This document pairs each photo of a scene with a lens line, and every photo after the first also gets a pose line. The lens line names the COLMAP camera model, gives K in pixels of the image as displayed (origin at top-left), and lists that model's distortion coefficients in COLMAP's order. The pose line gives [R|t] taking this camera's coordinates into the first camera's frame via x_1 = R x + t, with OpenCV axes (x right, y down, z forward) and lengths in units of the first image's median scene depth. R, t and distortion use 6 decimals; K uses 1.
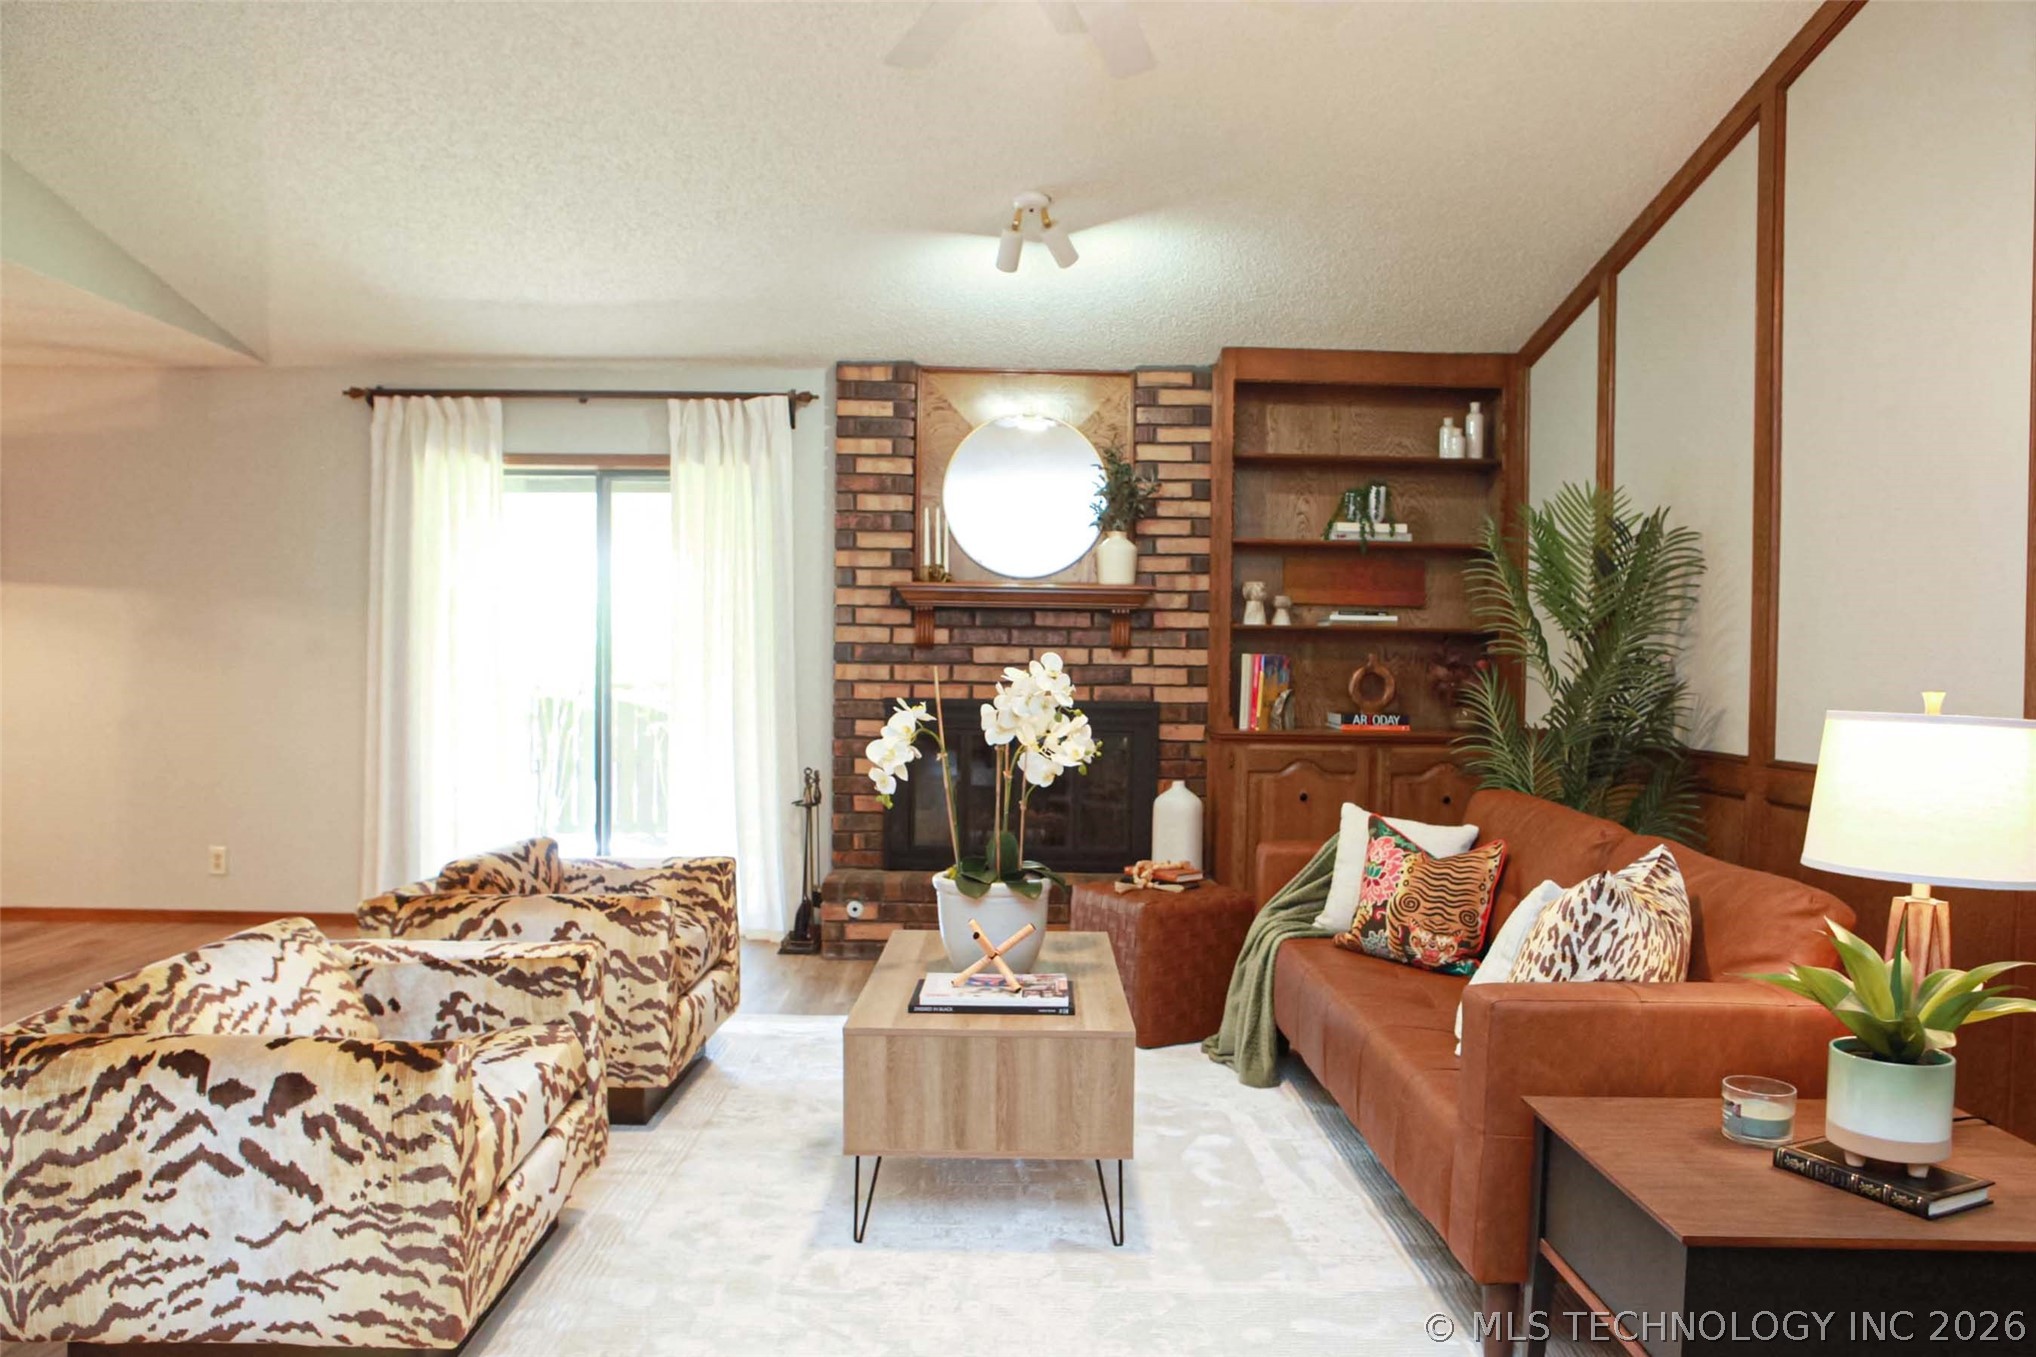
lens RADIAL K [[1405.3, 0, 1063.7], [0, 1405.3, 721.2], [0, 0, 1]] dist [-0.106502, 0.067289]
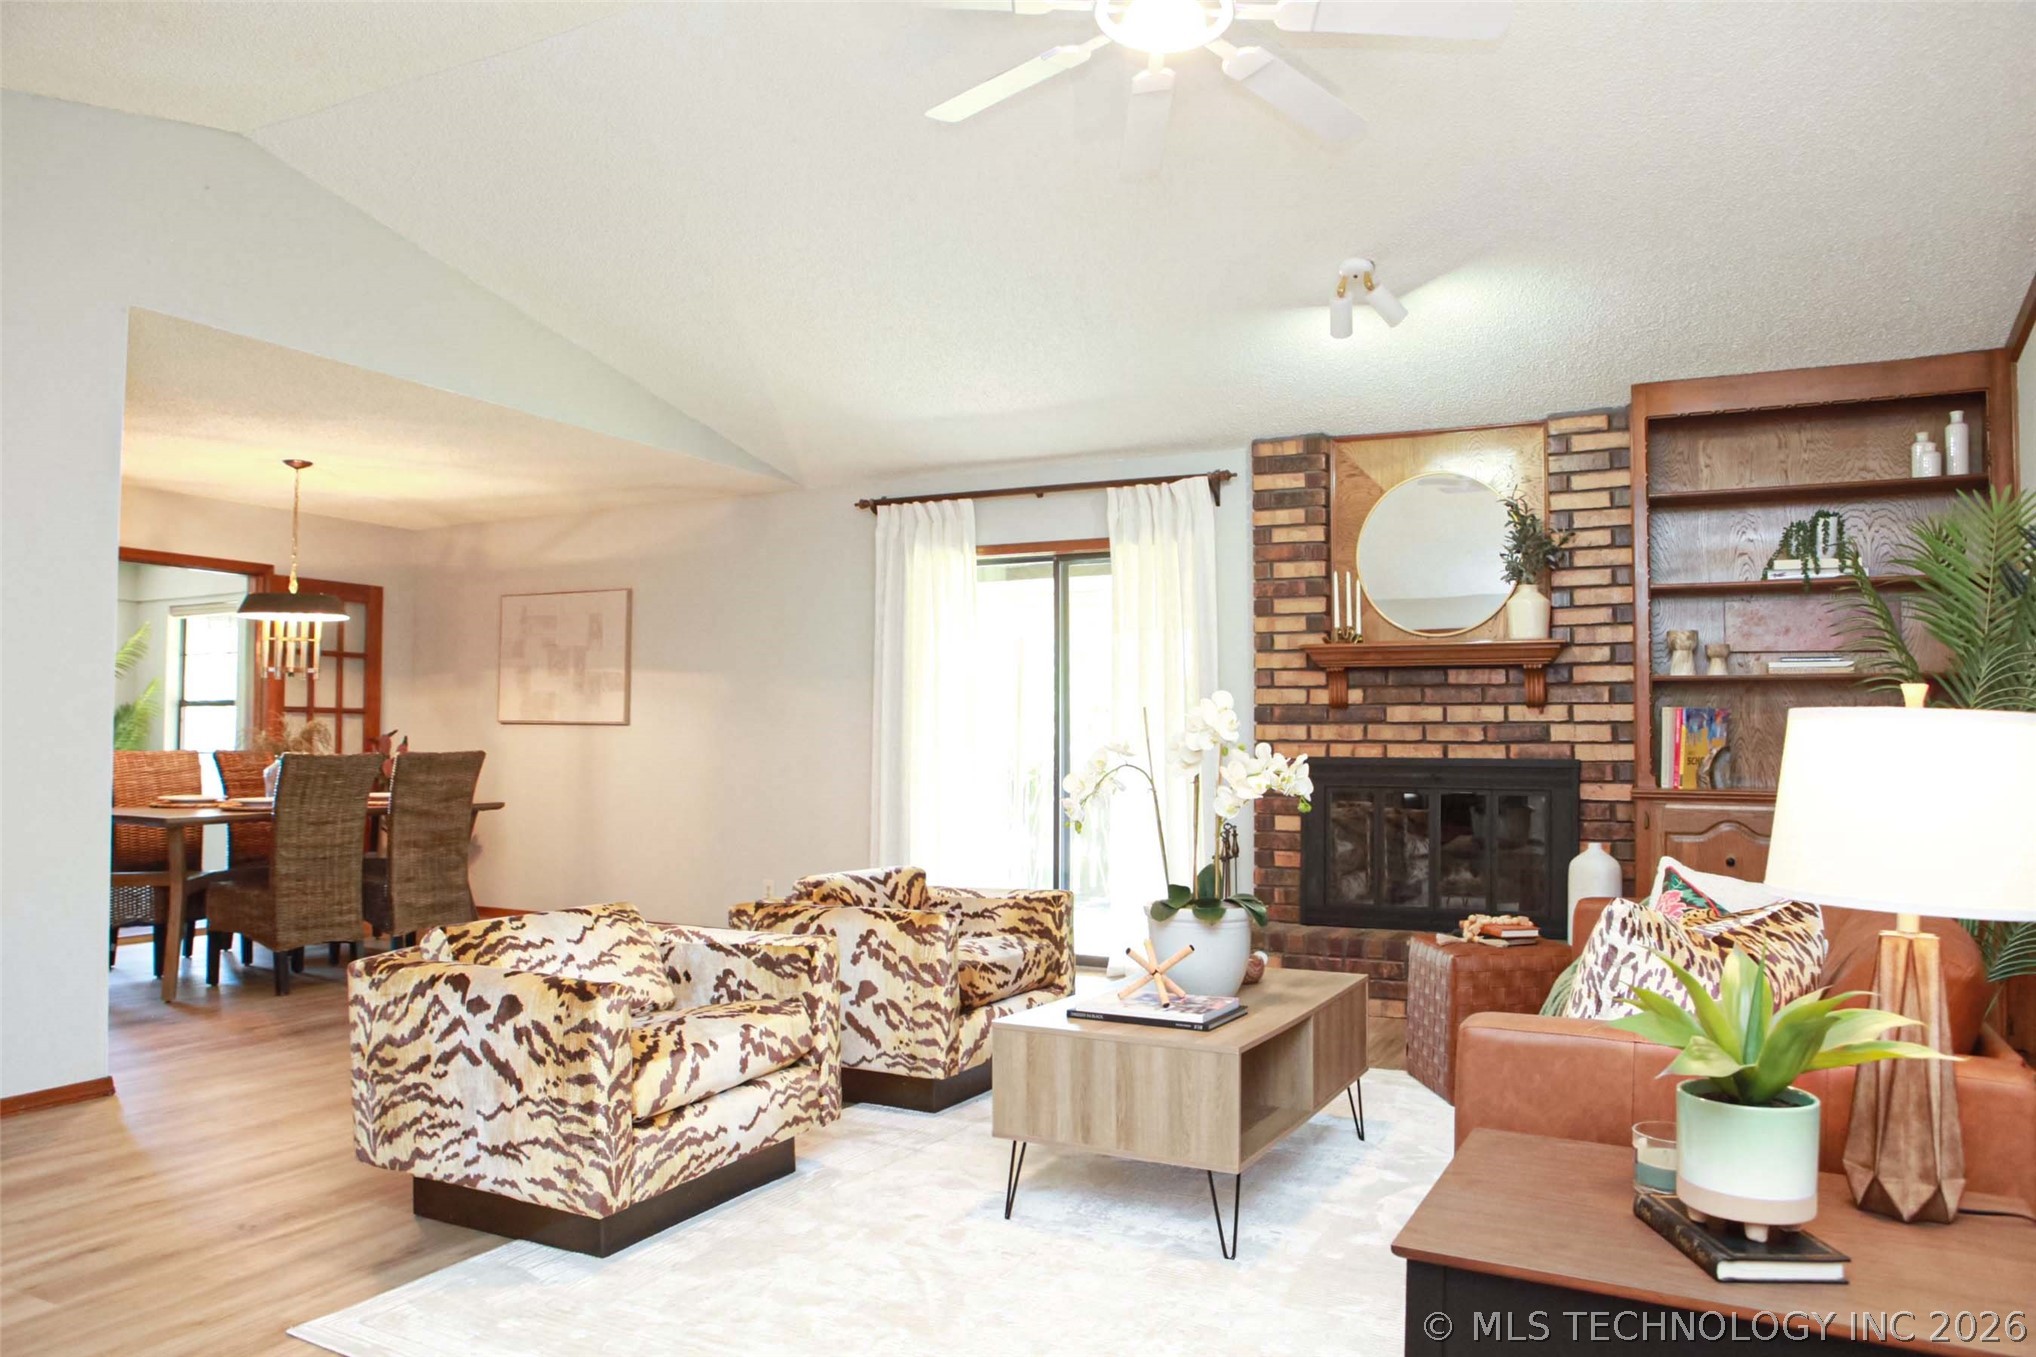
lens RADIAL K [[1405.3, 0, 1063.7], [0, 1405.3, 717.9], [0, 0, 1]] dist [-0.106502, 0.067289]
pose [[0.884484, -0.017755, -0.466232, 0.285282], [-0.012244, 0.998048, -0.061236, 0.028528], [0.466410, 0.059871, 0.882540, 0.007437]]
